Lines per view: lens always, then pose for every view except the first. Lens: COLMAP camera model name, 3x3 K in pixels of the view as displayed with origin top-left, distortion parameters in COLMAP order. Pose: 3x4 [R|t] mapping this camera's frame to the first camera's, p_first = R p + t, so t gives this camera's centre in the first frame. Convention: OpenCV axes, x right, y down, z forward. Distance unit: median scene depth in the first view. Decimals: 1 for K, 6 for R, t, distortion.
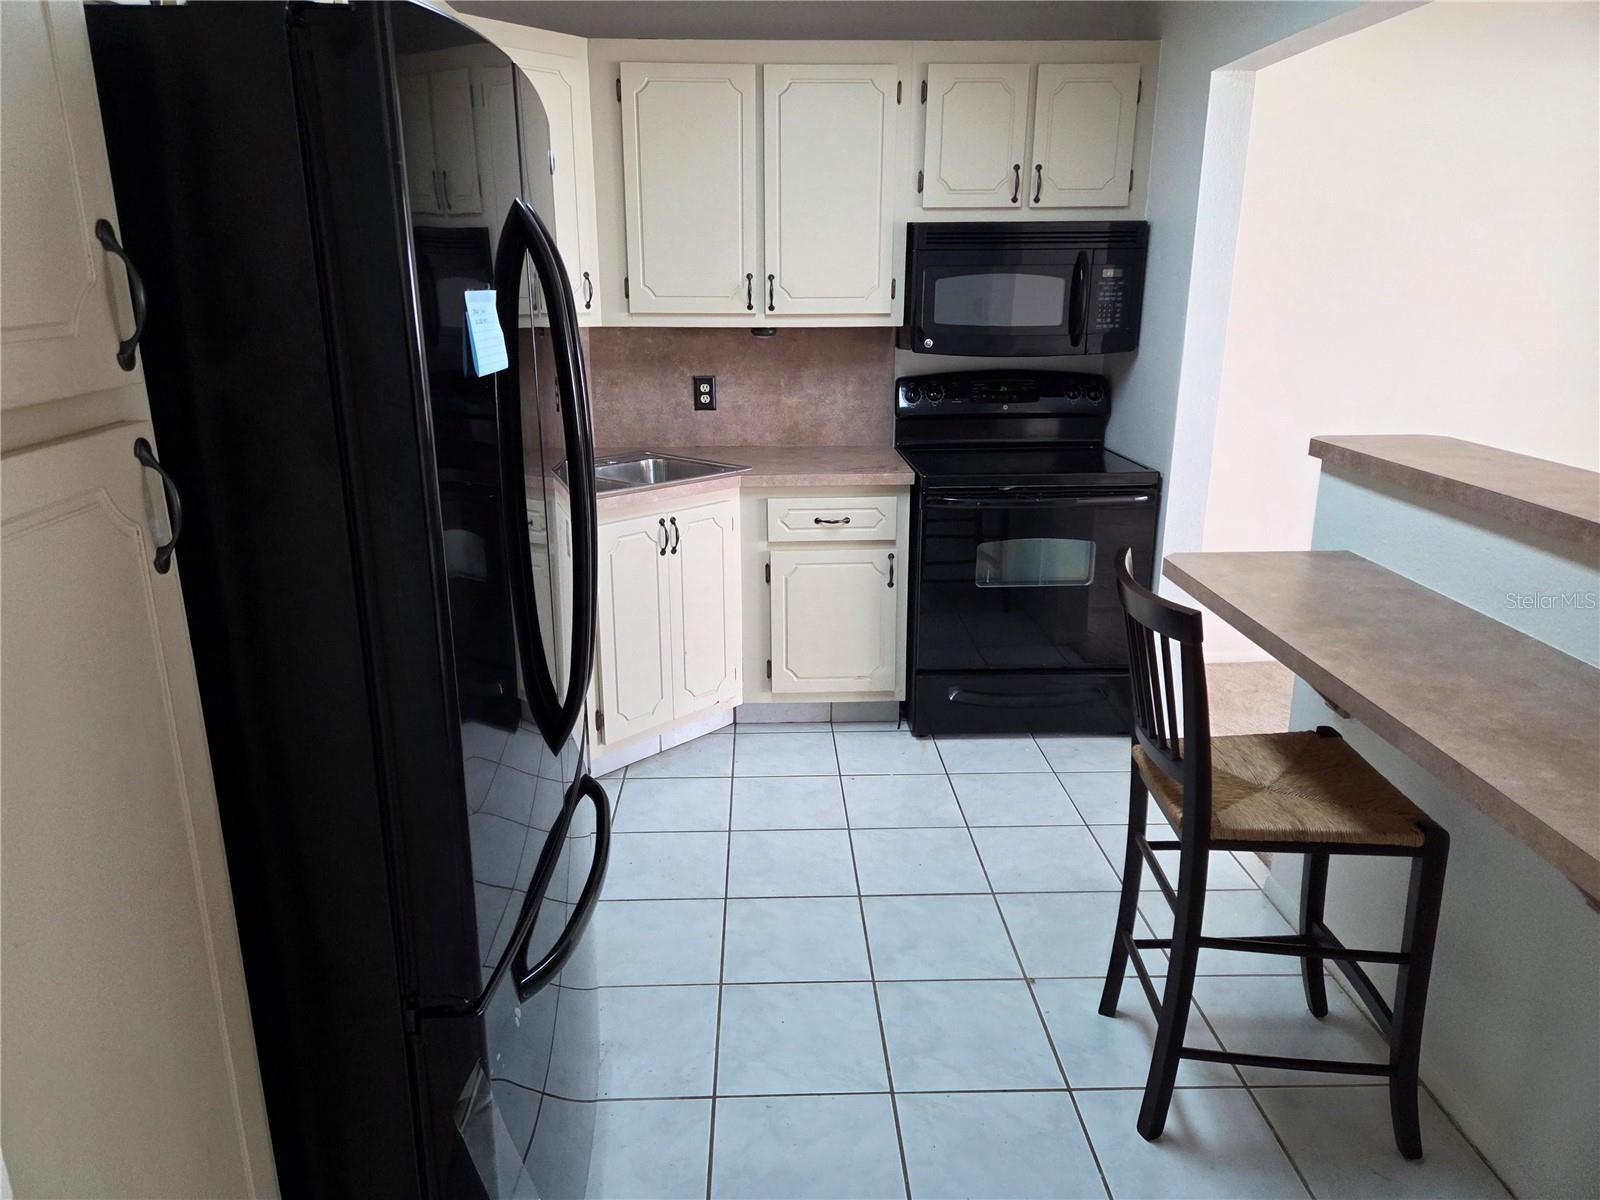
lens RADIAL K [[1076.6, 0, 794.9], [0, 1076.6, 596.8], [0, 0, 1]] dist [0.001790, -0.000014]
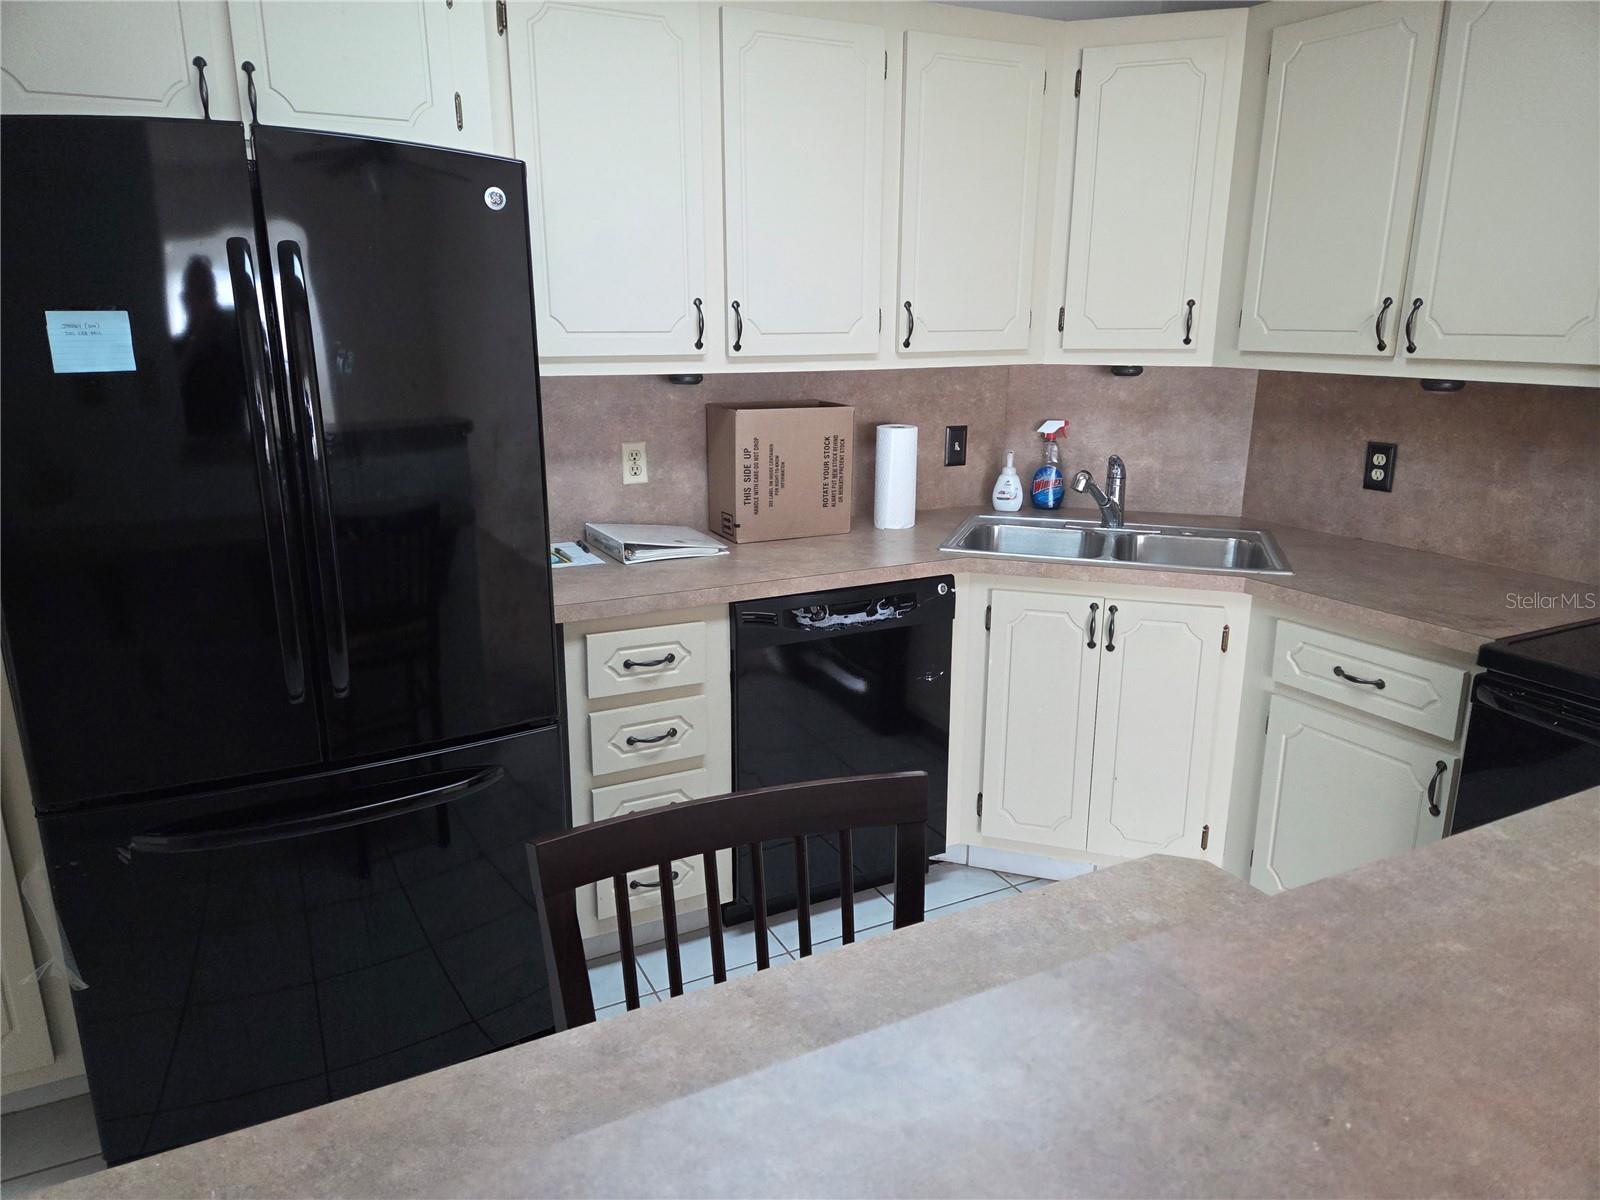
lens RADIAL K [[1076.6, 0, 793.1], [0, 1076.6, 601.6], [0, 0, 1]] dist [0.001790, -0.000014]
pose [[0.387843, 0.234262, -0.891459, 0.420313], [-0.251312, 0.957396, 0.142252, -0.108766], [0.886803, 0.168863, 0.430192, 0.371484]]
